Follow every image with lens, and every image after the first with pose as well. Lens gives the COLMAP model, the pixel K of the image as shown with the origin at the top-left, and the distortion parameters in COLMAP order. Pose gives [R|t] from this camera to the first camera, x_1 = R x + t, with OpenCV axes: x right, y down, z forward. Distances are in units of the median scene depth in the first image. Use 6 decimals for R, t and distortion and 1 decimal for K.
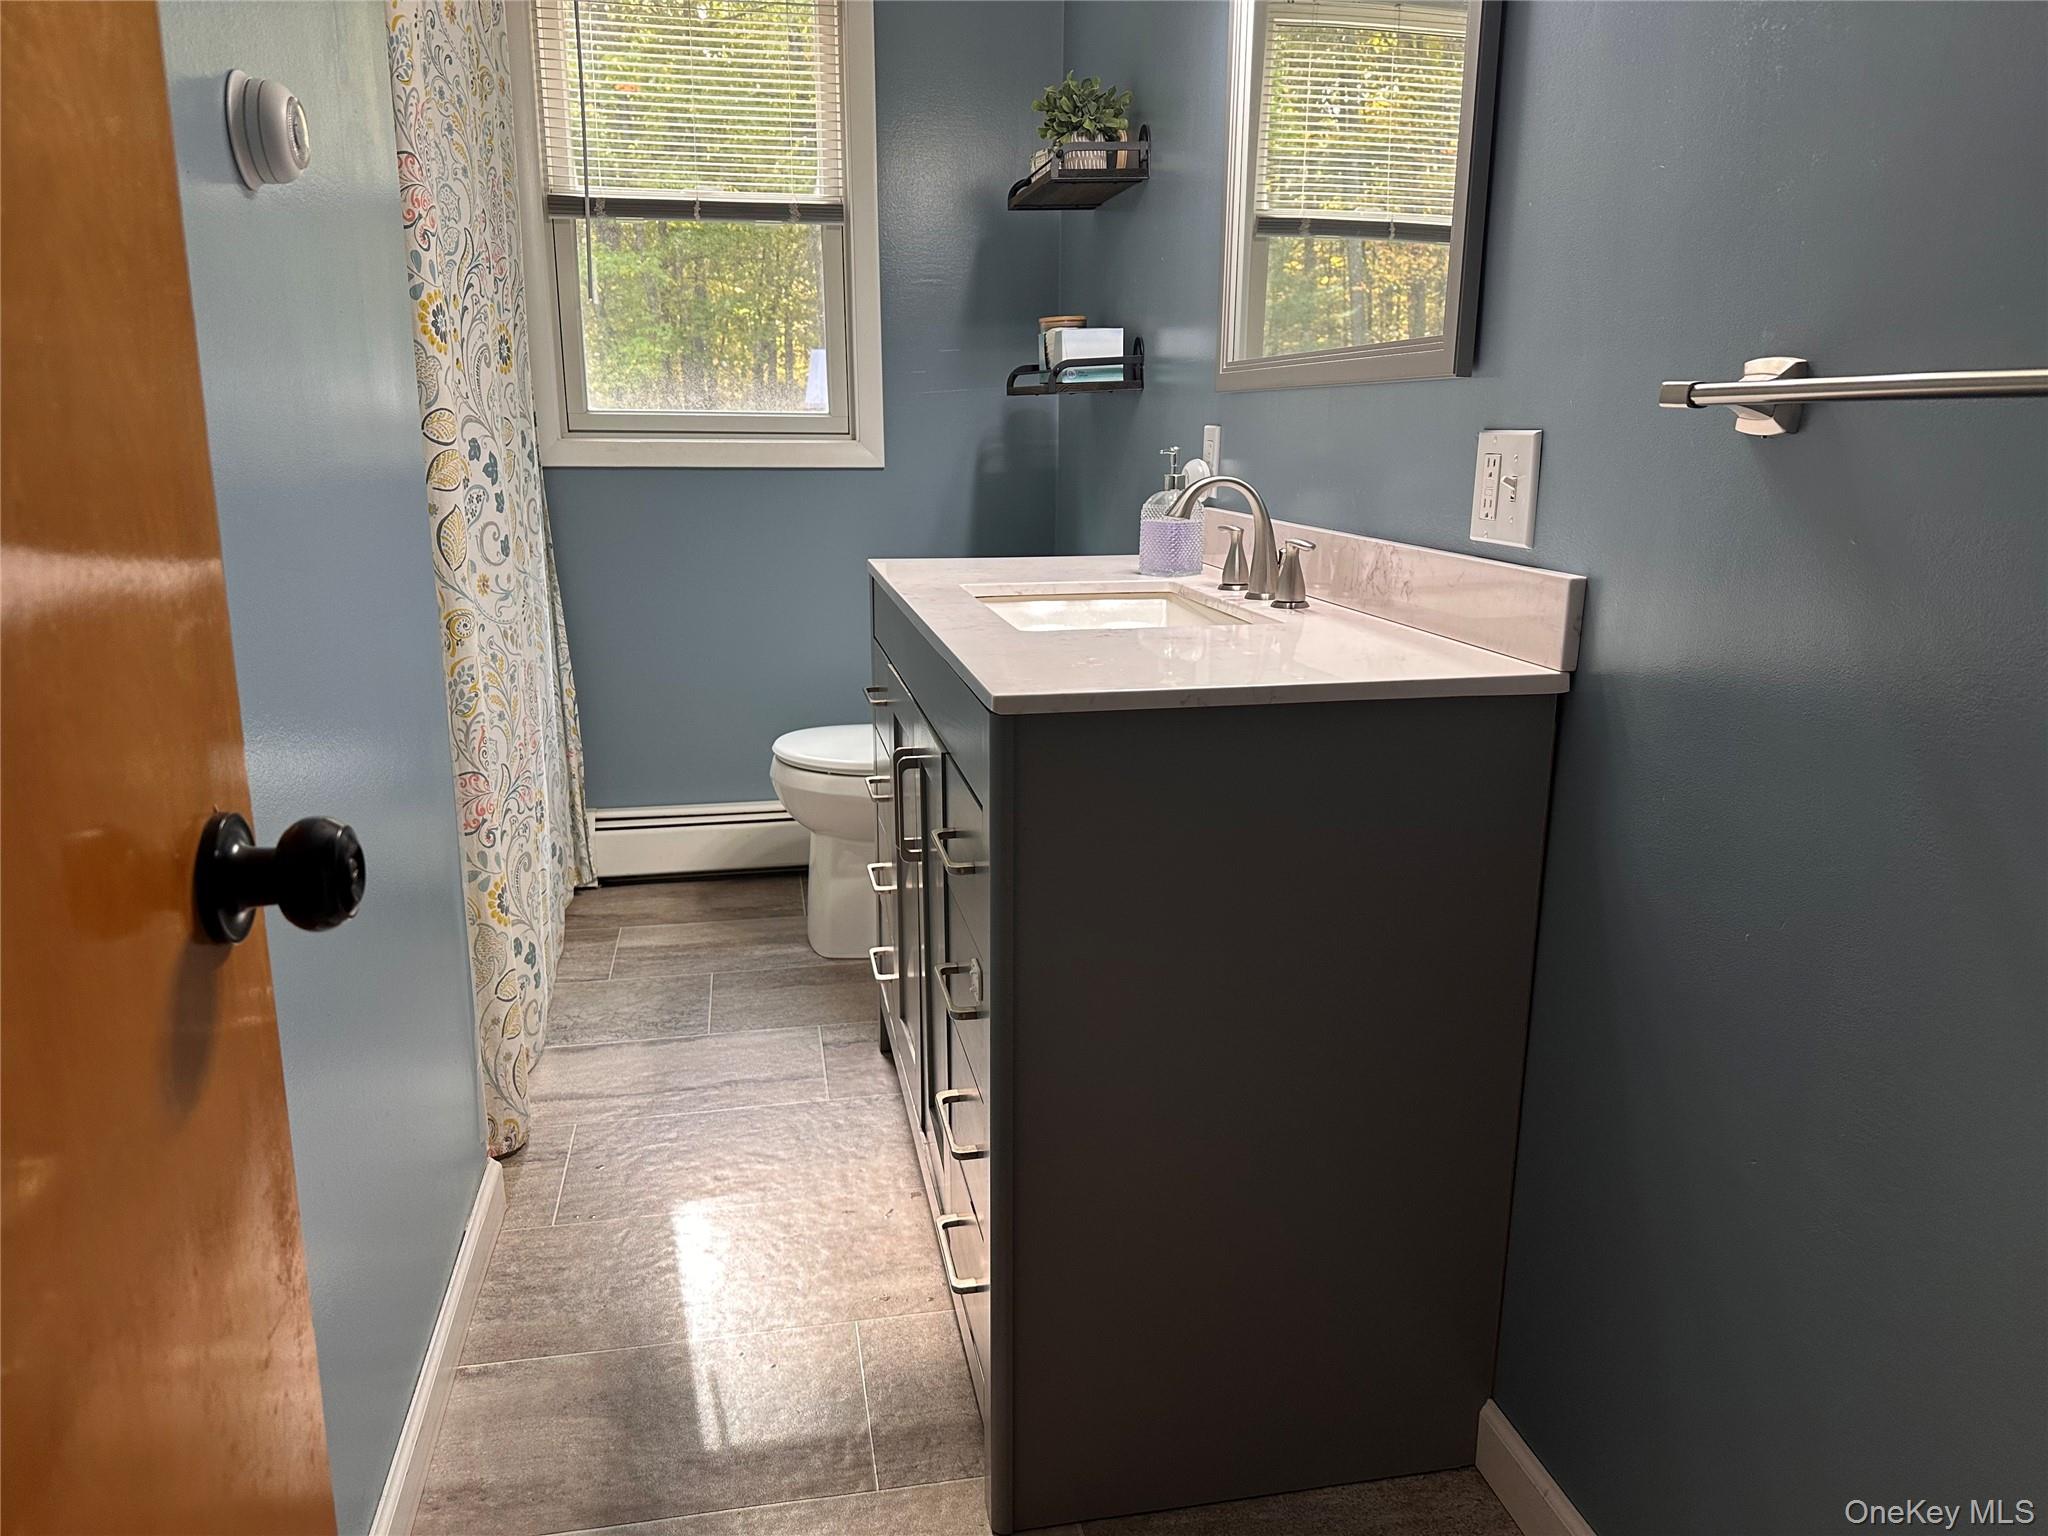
lens RADIAL K [[1435.2, 0, 1021.1], [0, 1435.2, 753.4], [0, 0, 1]] dist [0.025018, -0.046689]
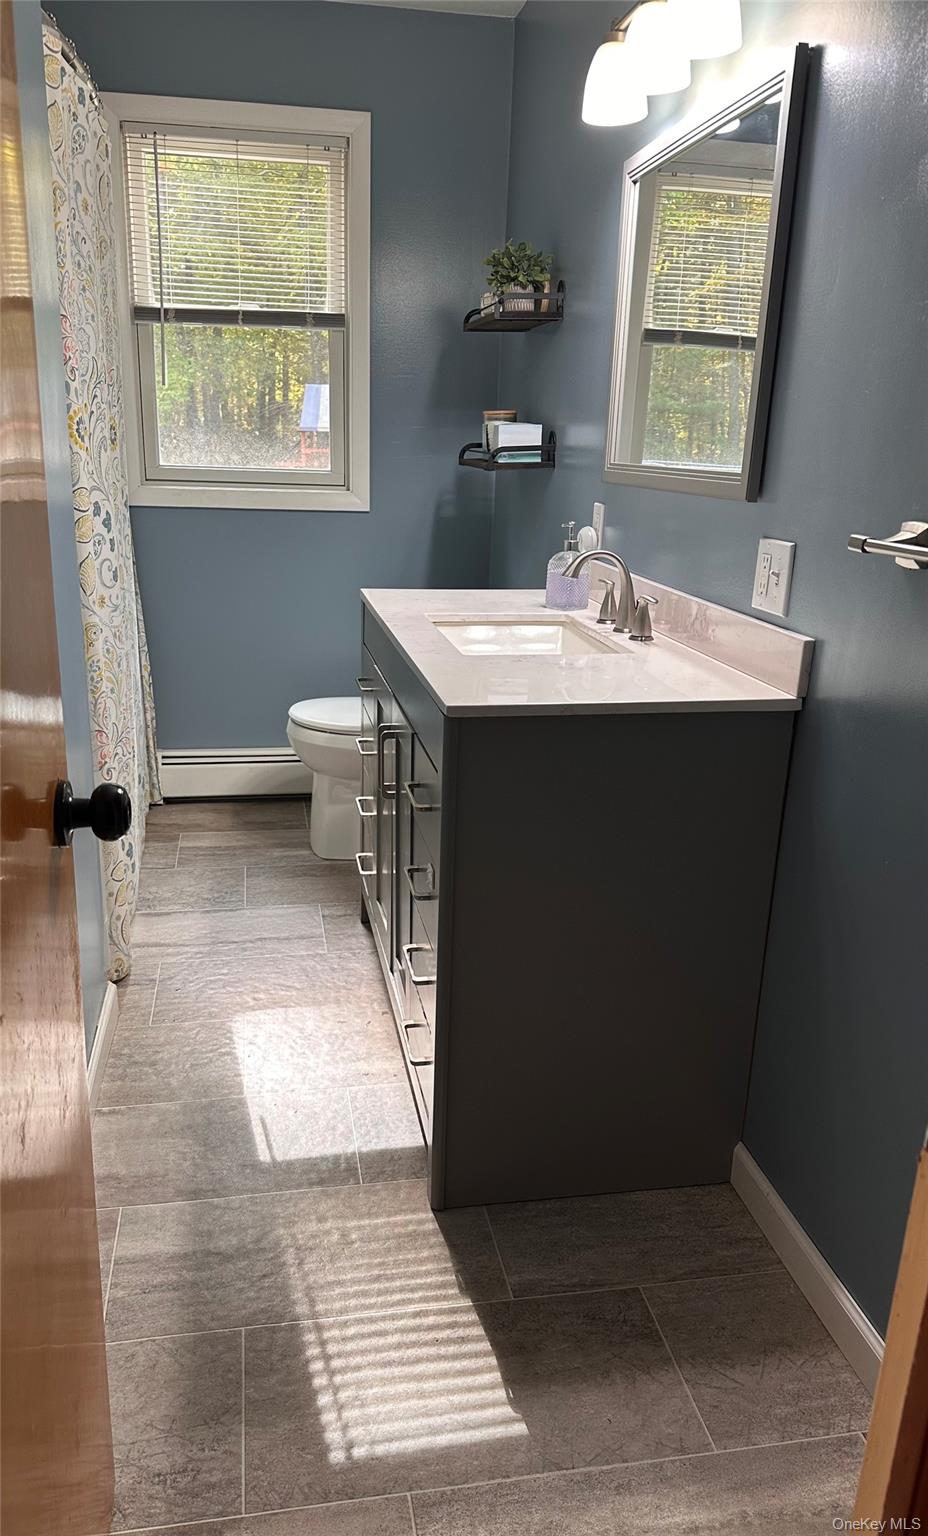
lens RADIAL K [[1119.0, 0, 466.6], [0, 1119.0, 774.7], [0, 0, 1]] dist [-0.003055, 0.003982]
pose [[0.999556, 0.028890, 0.007248, -0.002084], [-0.029297, 0.997493, 0.064422, -0.025861], [-0.005369, -0.064606, 0.997896, -0.169454]]
